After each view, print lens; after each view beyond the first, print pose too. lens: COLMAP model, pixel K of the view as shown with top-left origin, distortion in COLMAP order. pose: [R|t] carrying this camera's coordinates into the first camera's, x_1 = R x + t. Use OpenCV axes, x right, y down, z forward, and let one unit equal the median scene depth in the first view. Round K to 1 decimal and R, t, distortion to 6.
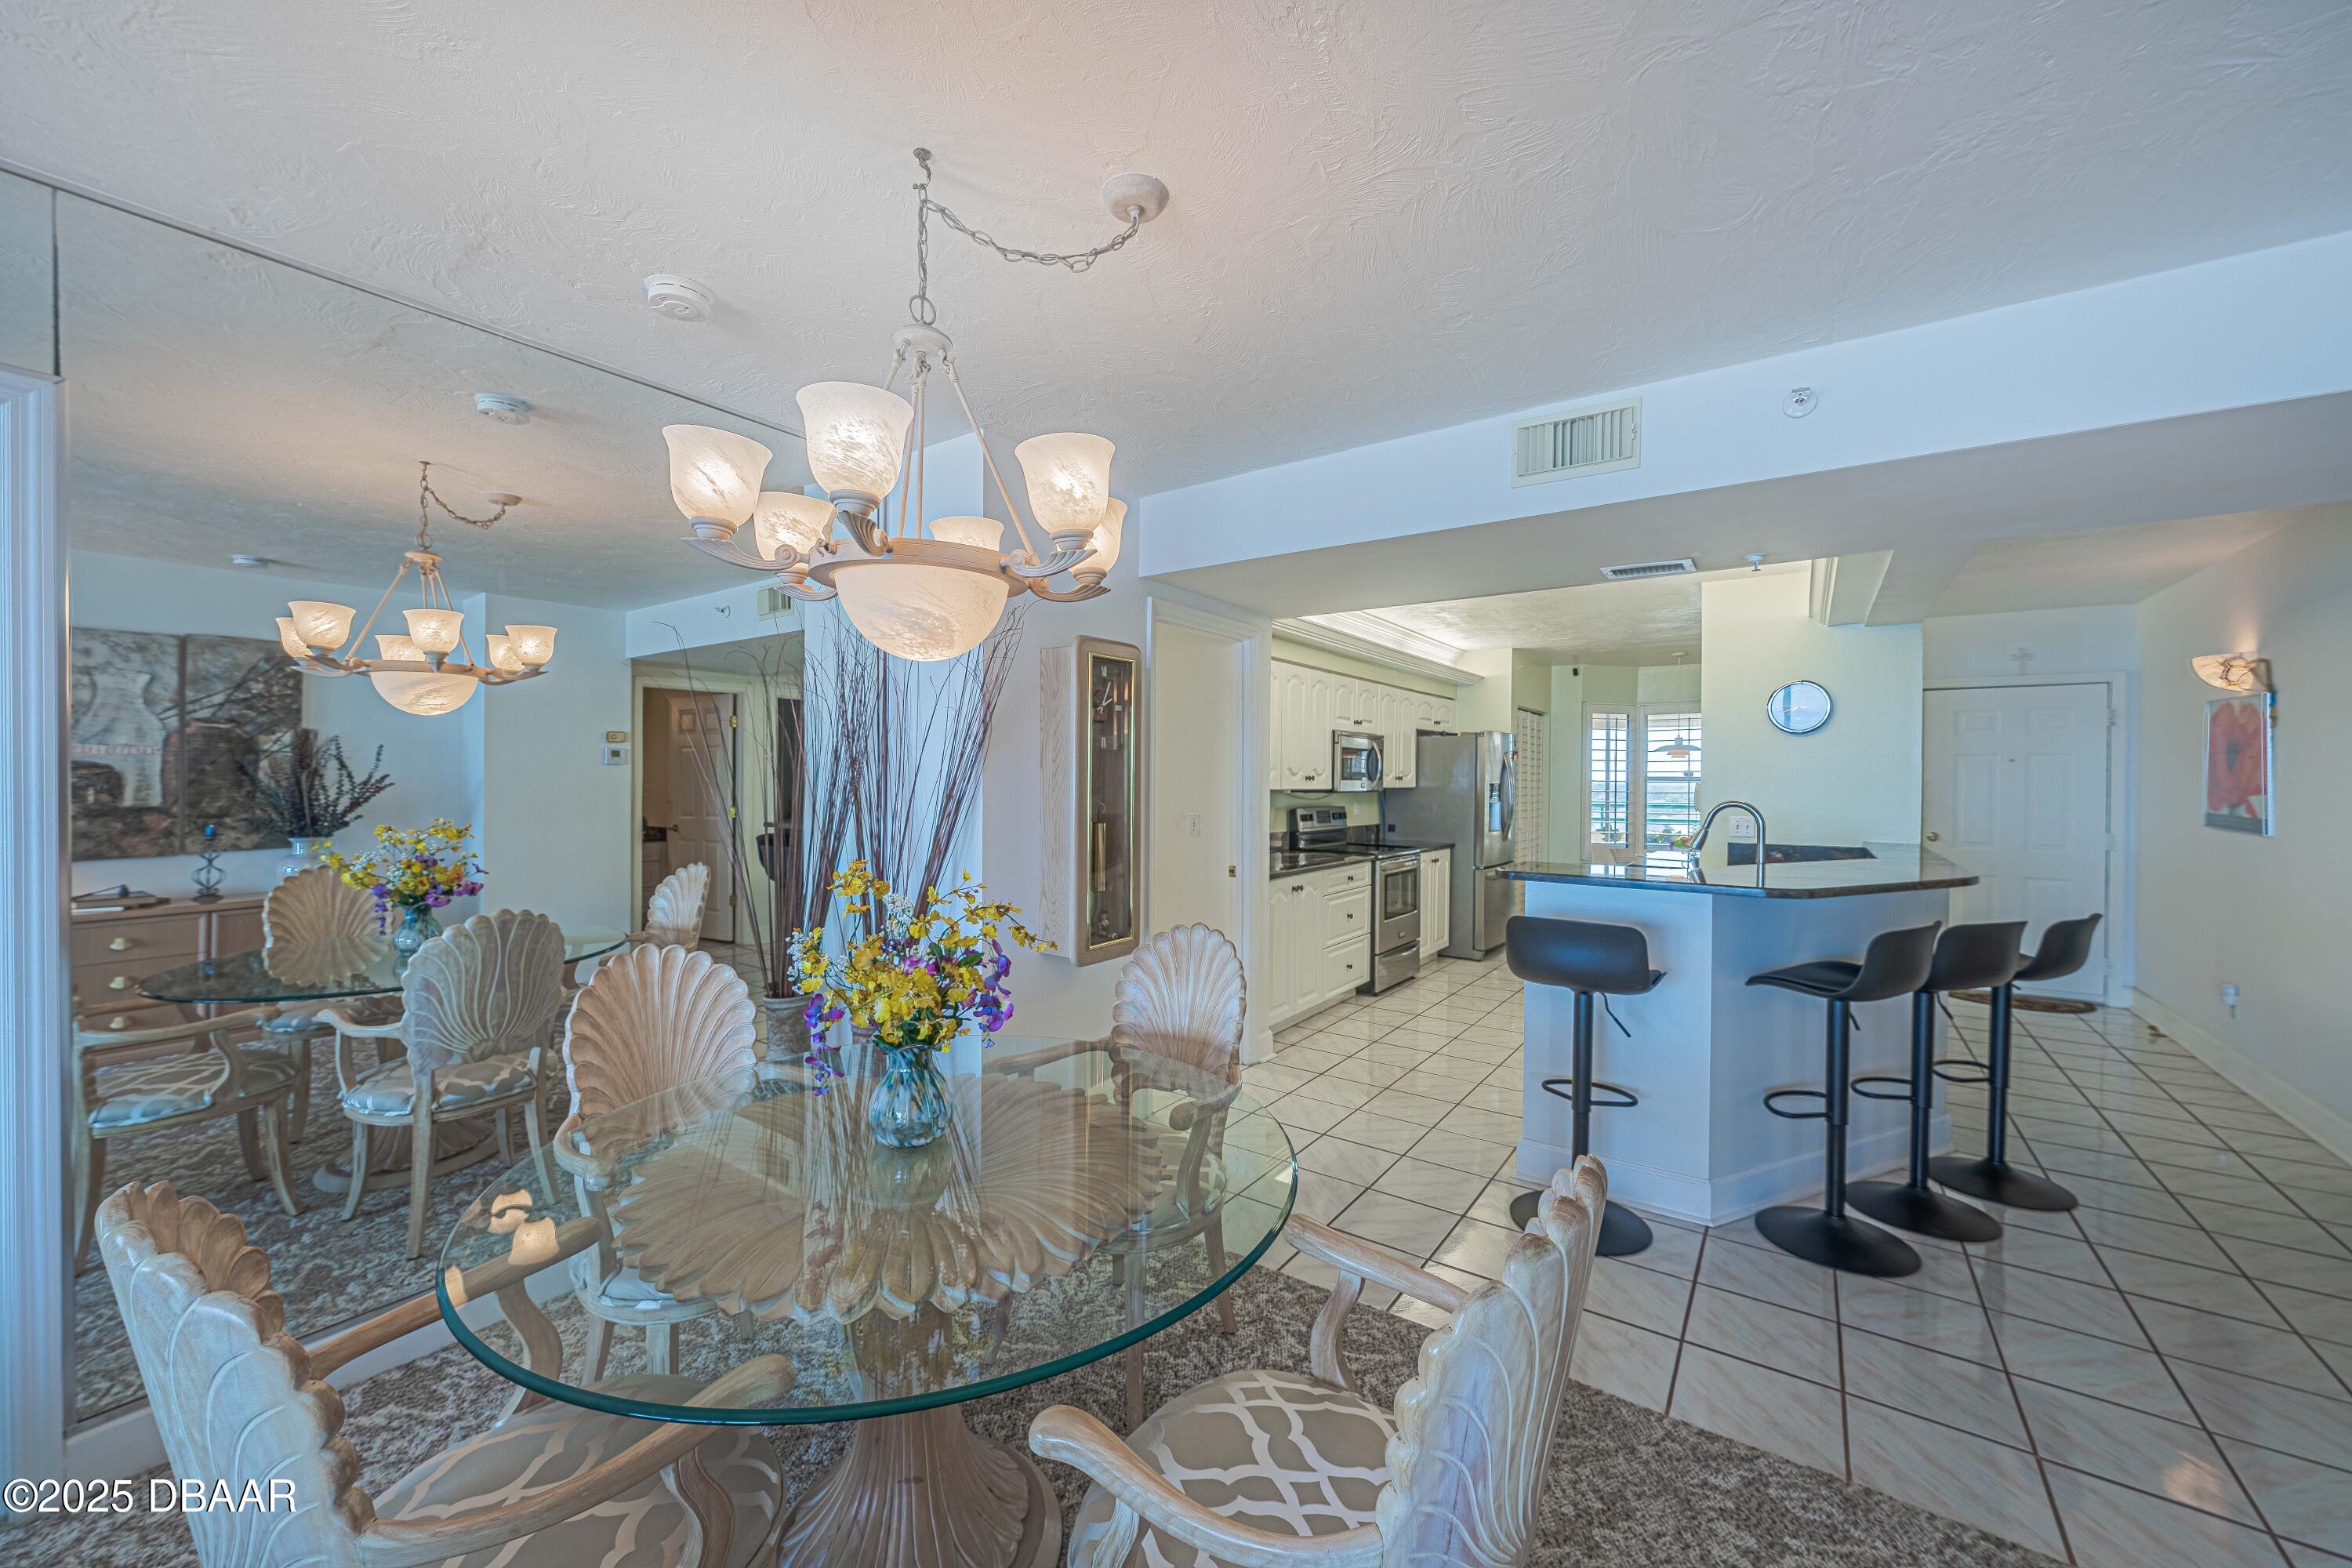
lens RADIAL K [[885.2, 0, 1182.5], [0, 885.2, 780.9], [0, 0, 1]] dist [0.000944, -0.000587]
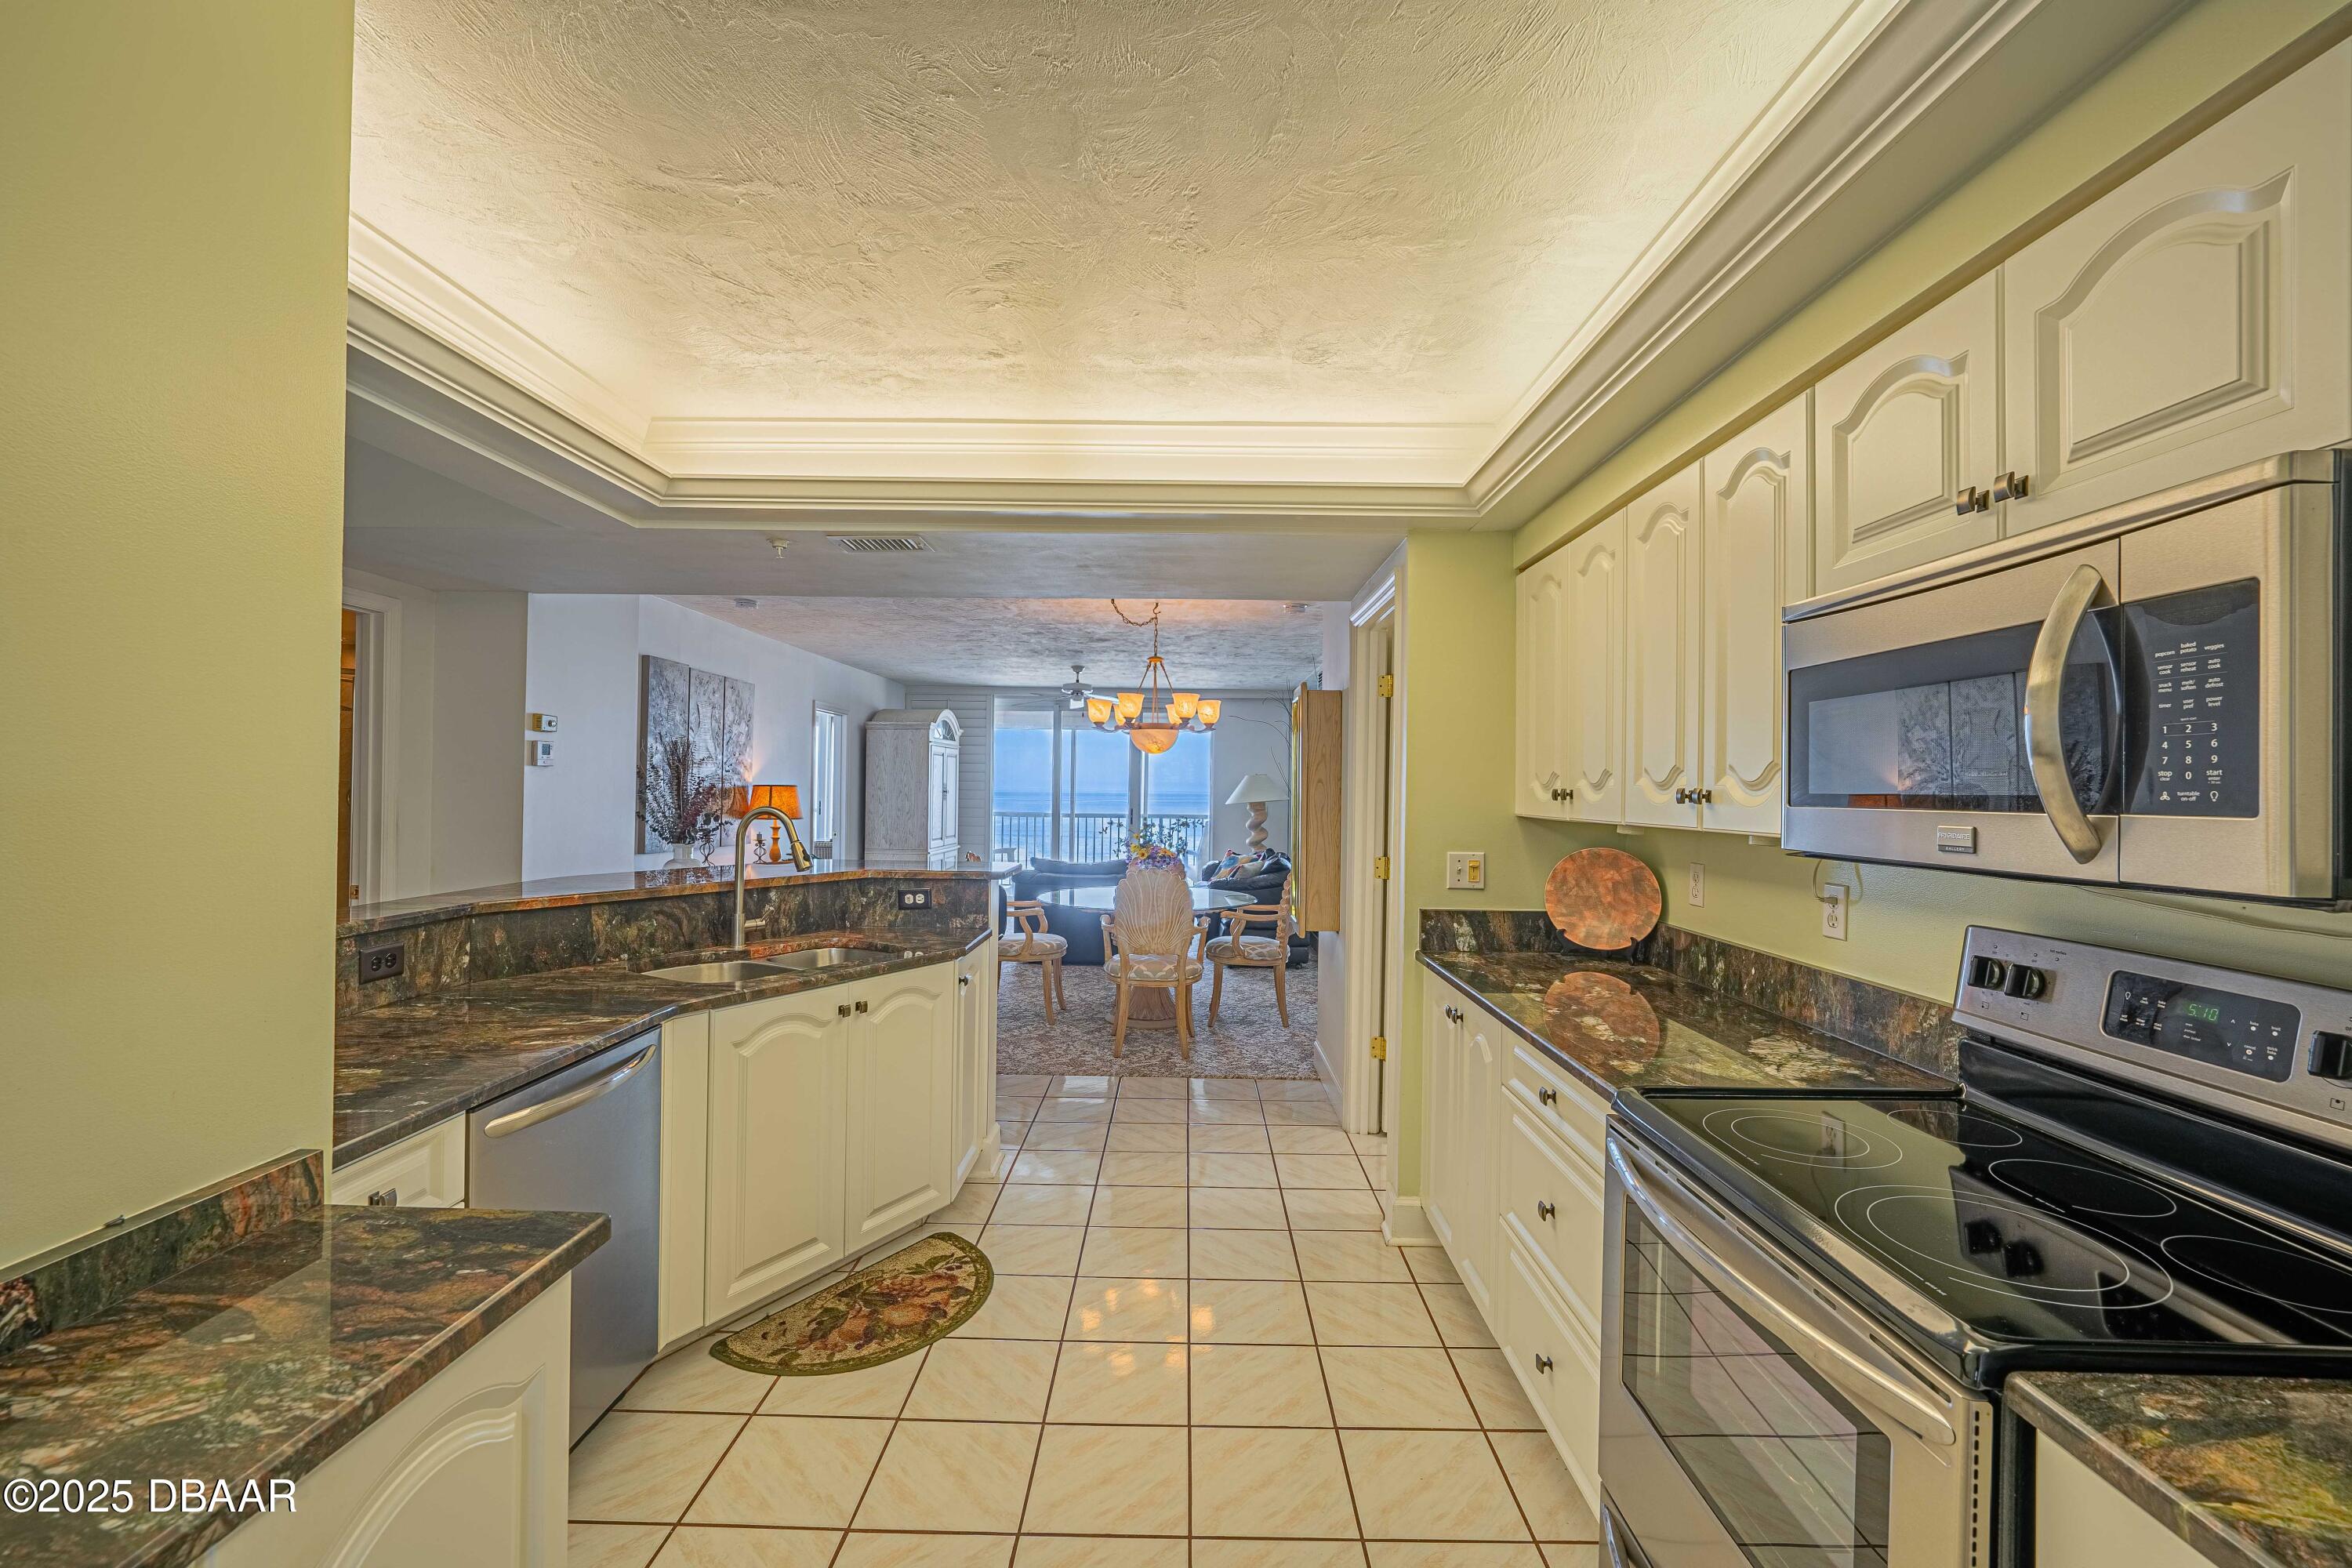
lens RADIAL K [[1004.4, 0, 1169.4], [0, 1004.4, 782.5], [0, 0, 1]] dist [-0.004011, 0.000184]
pose [[-0.828616, -0.022787, -0.559354, 0.483878], [-0.023255, 0.999710, -0.006276, -0.001401], [0.559335, 0.007807, -0.828905, 1.148355]]
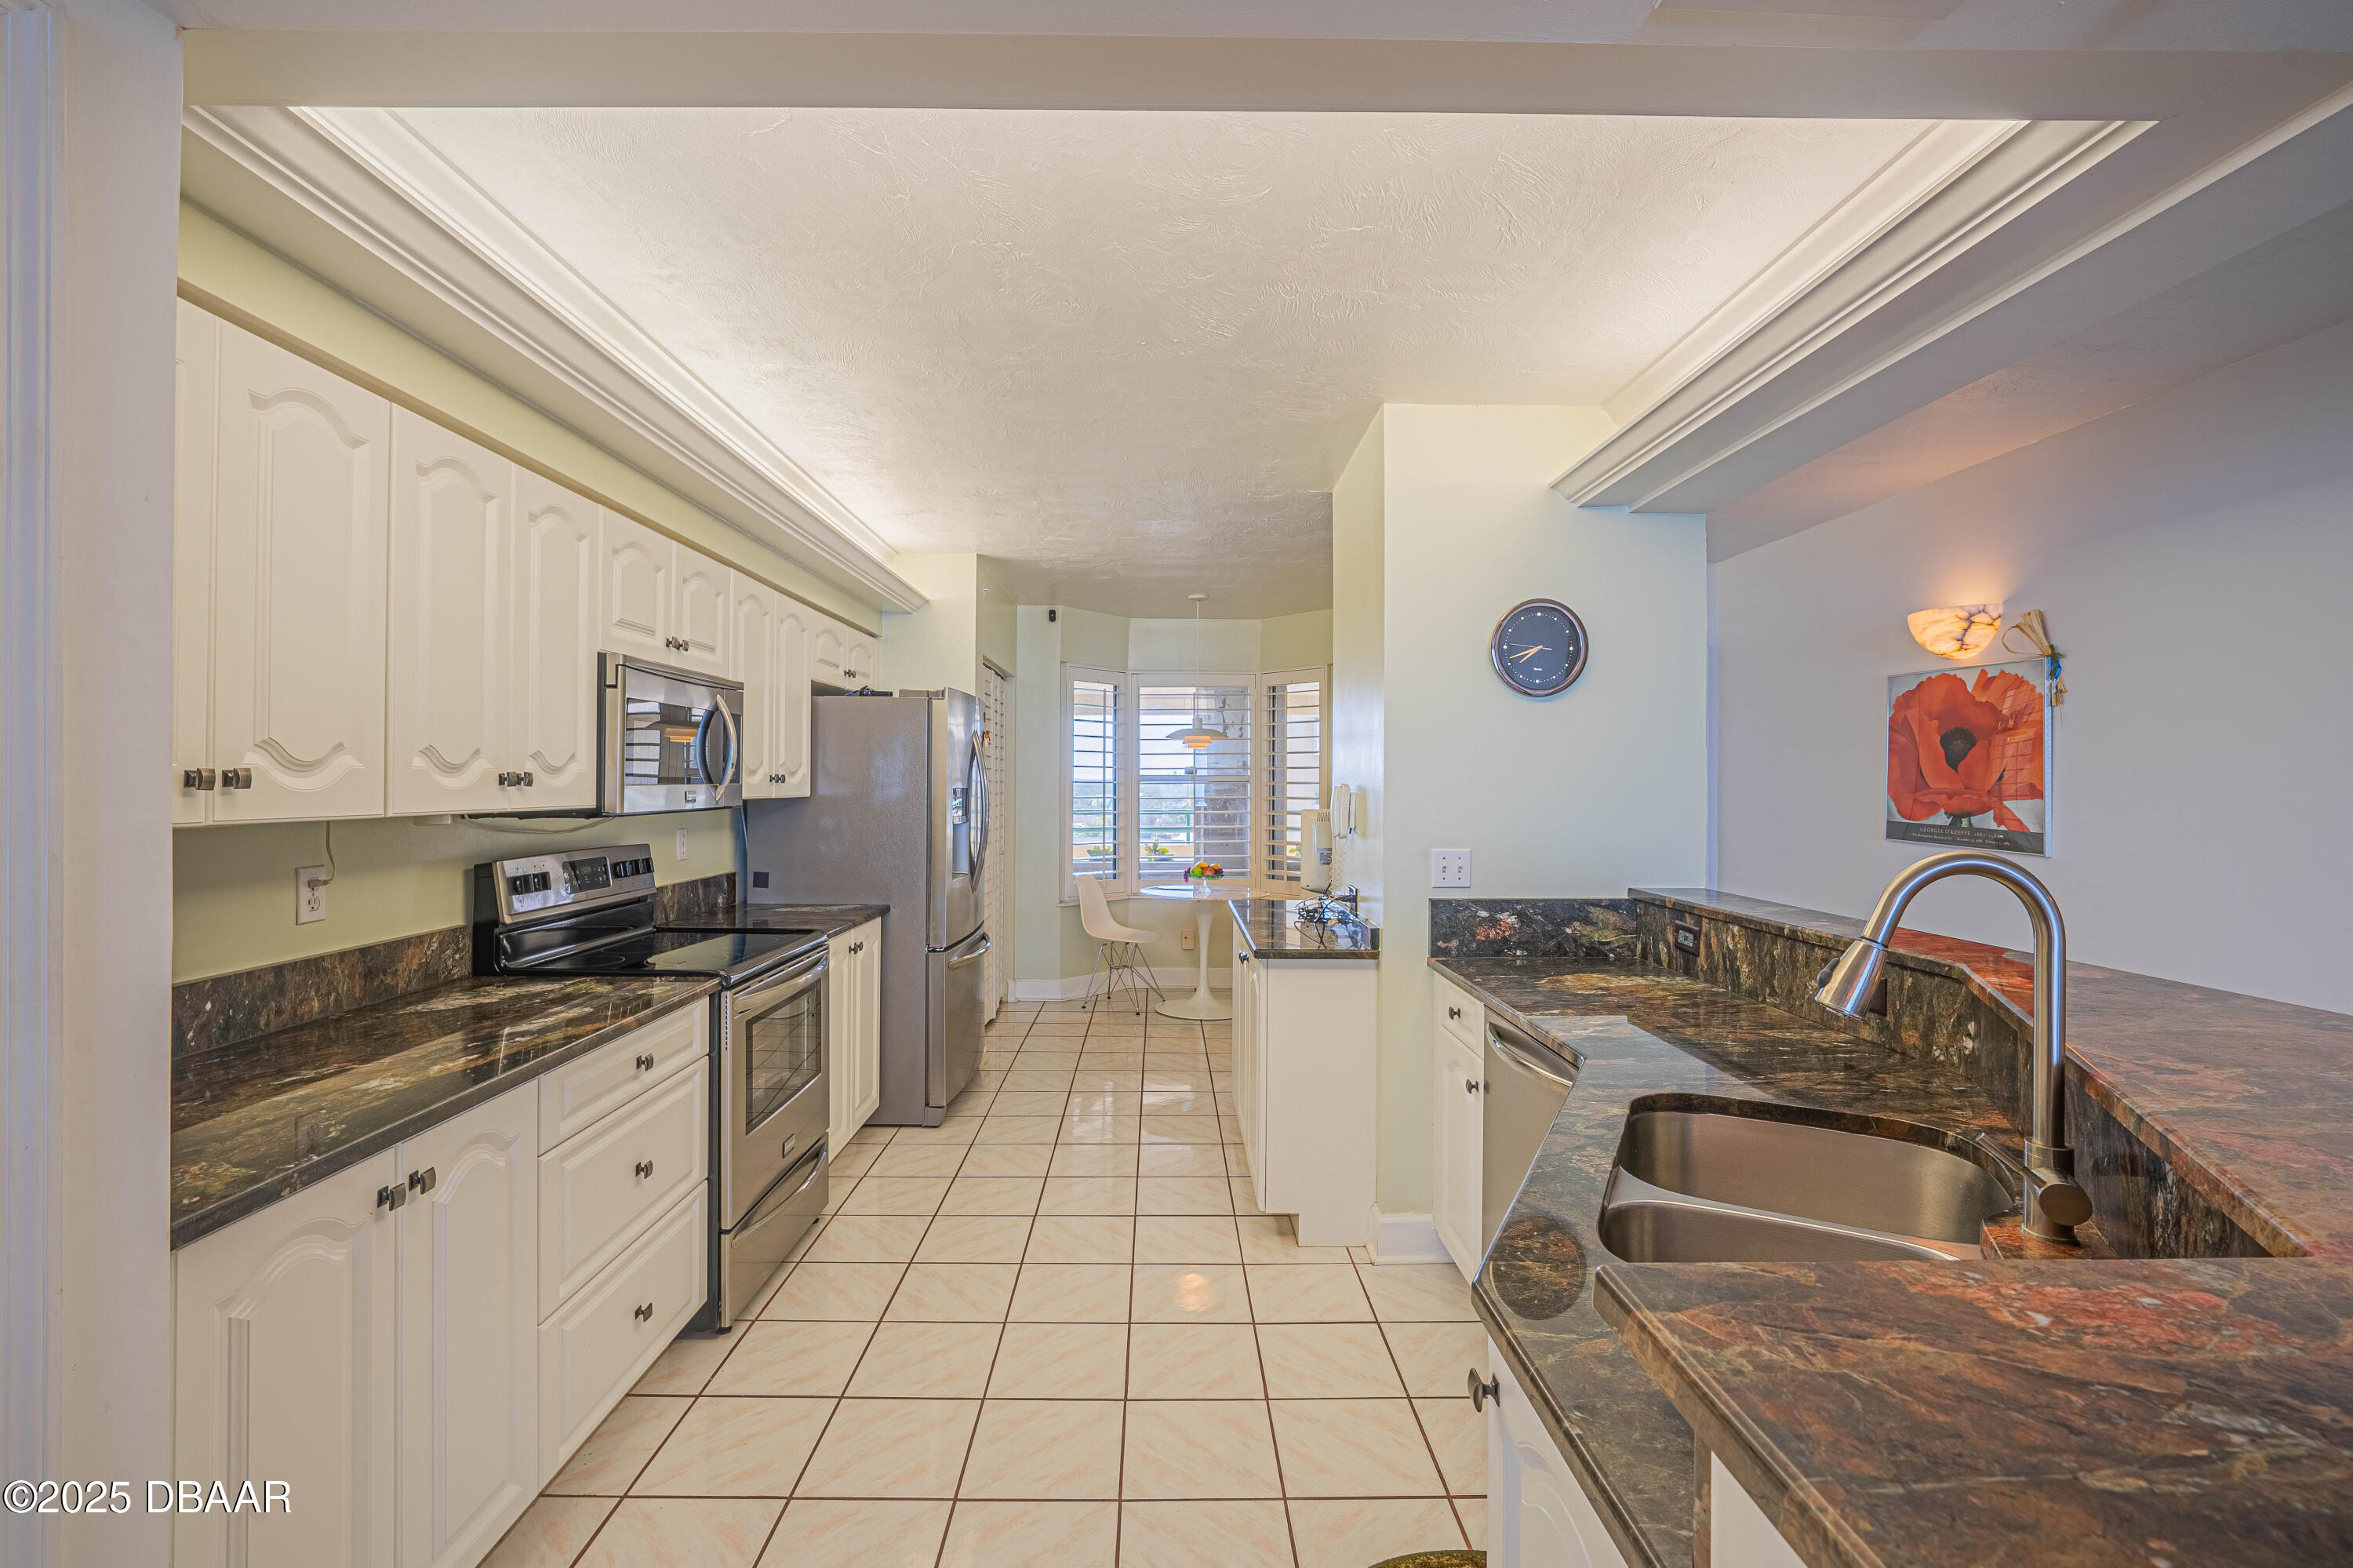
lens RADIAL K [[1004.8, 0, 1166.9], [0, 1004.8, 779.7], [0, 0, 1]] dist [-0.004011, 0.000184]
pose [[0.812862, -0.003310, 0.582447, 0.118149], [0.004230, 0.999991, -0.000220, -0.001824], [-0.582441, 0.002643, 0.812868, 0.517147]]
